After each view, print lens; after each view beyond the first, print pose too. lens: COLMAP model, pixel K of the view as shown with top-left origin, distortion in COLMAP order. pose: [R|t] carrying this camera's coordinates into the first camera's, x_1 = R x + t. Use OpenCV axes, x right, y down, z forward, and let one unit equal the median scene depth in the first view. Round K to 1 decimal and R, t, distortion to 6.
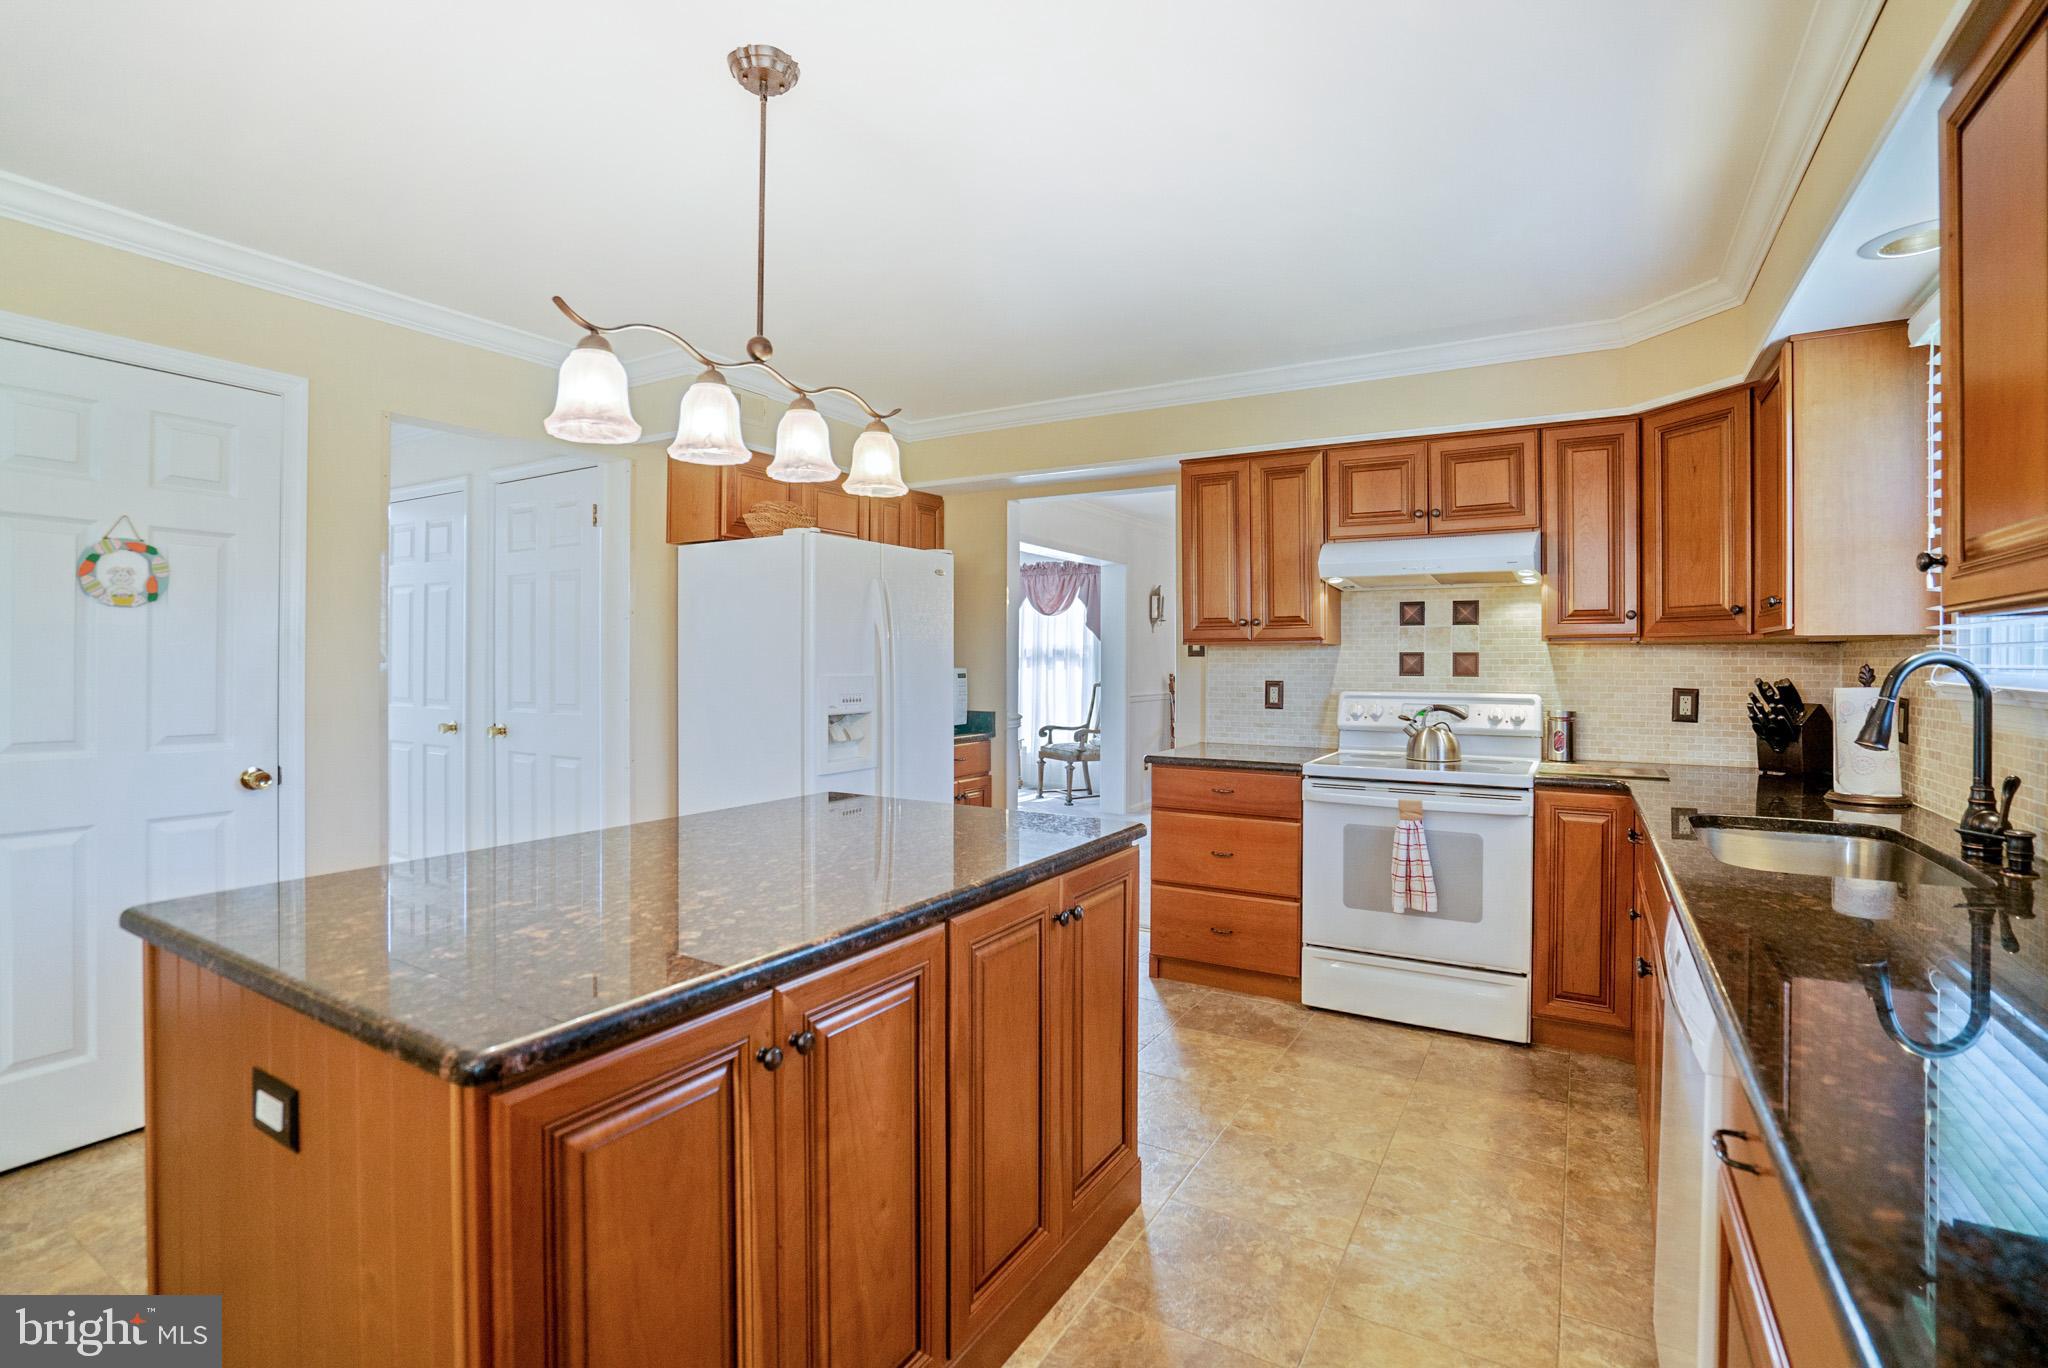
lens RADIAL K [[947.8, 0, 1024.0], [0, 947.8, 684.0], [0, 0, 1]] dist [-0.050522, 0.000042]
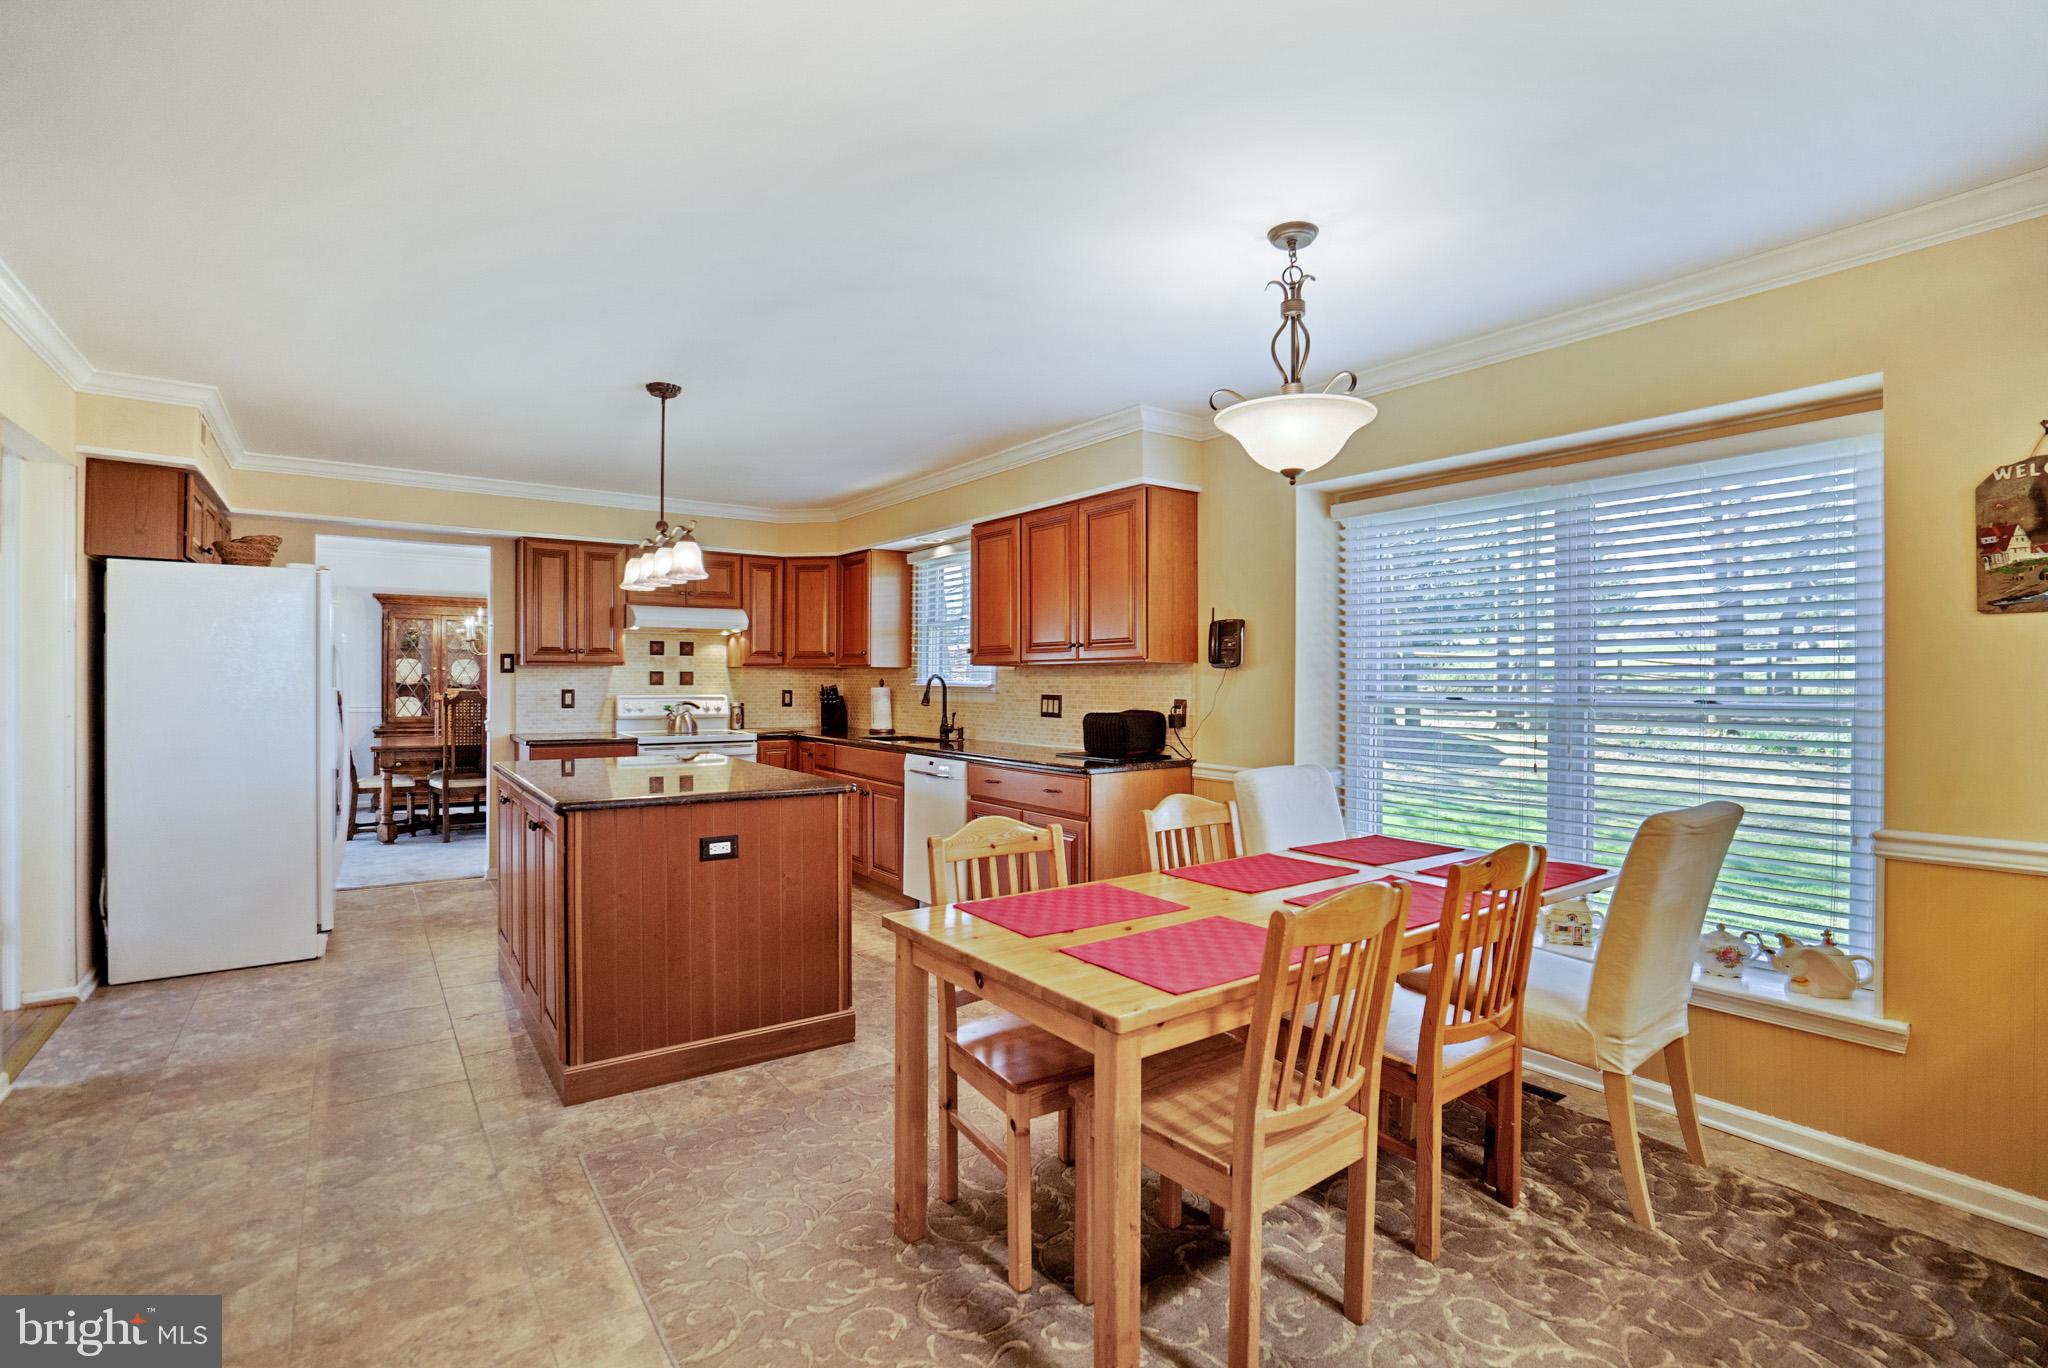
lens RADIAL K [[947.8, 0, 1024.0], [0, 947.8, 684.0], [0, 0, 1]] dist [-0.050522, 0.000042]
pose [[0.405804, -0.004522, 0.913949, -0.907377], [0.019081, 0.999812, -0.003526, 0.008186], [-0.913761, 0.018870, 0.405814, -0.297921]]
